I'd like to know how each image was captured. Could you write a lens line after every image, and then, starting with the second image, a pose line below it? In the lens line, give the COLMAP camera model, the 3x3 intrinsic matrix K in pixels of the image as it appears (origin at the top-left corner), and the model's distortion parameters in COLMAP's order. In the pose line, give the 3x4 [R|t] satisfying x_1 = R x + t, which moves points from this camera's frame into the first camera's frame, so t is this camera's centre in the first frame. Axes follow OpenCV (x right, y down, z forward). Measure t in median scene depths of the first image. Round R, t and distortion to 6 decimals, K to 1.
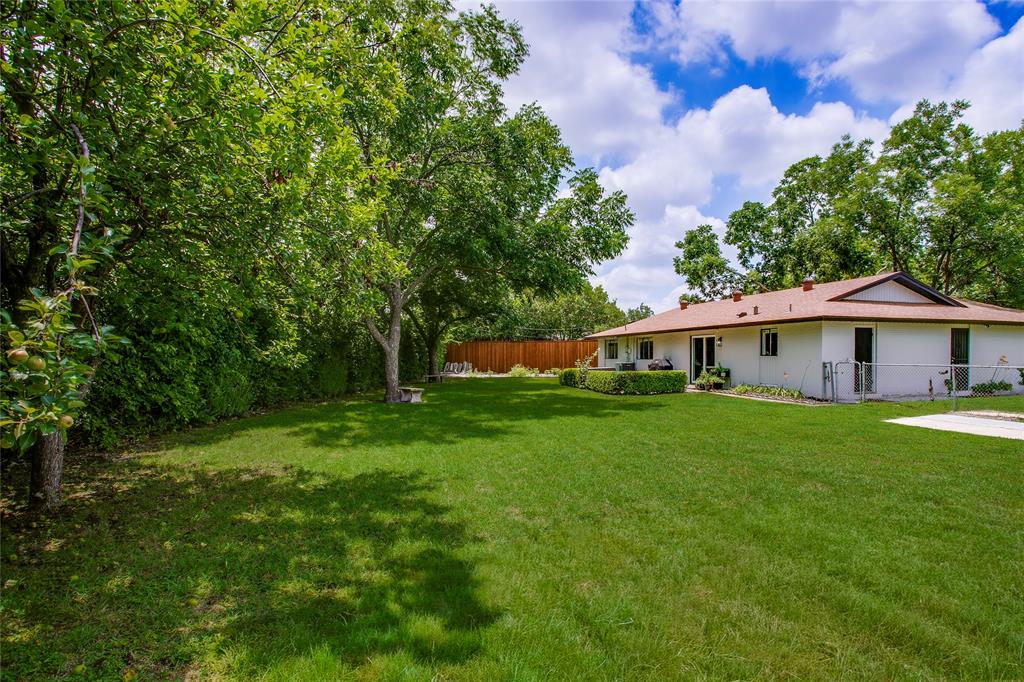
lens RADIAL K [[544.9, 0, 512.0], [0, 544.9, 341.0], [0, 0, 1]] dist [-0.000495, -0.000097]
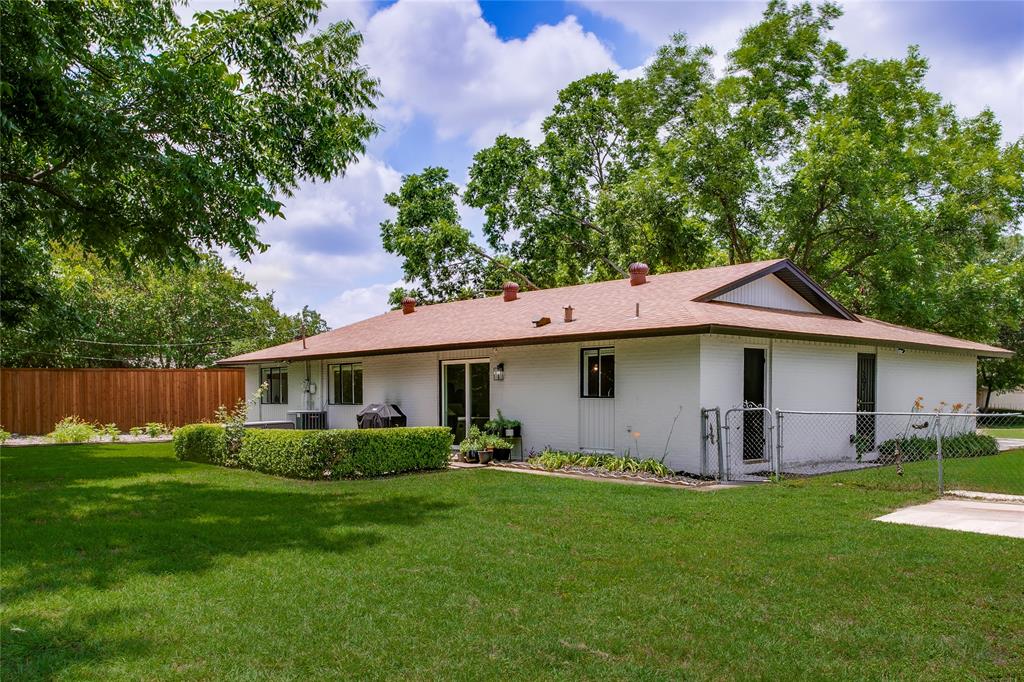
lens RADIAL K [[880.3, 0, 509.9], [0, 880.3, 429.9], [0, 0, 1]] dist [-0.072696, 0.185268]
pose [[0.881917, -0.020563, 0.470957, -0.016687], [-0.009466, 0.998074, 0.061304, 0.004899], [-0.471310, -0.058523, 0.880024, 0.204413]]
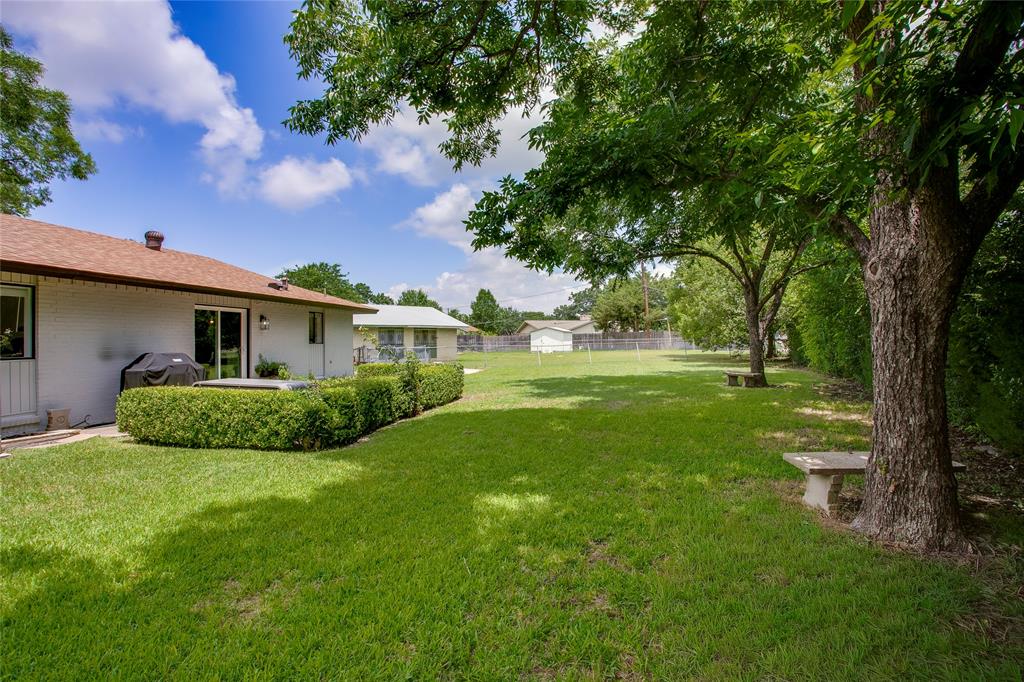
lens RADIAL K [[583.2, 0, 512.0], [0, 583.2, 341.0], [0, 0, 1]] dist [-0.031545, -0.000042]
pose [[-0.910759, 0.014794, 0.412672, -0.143999], [0.003706, 0.999611, -0.027657, 0.038400], [-0.412921, -0.023660, -0.910460, 1.322808]]
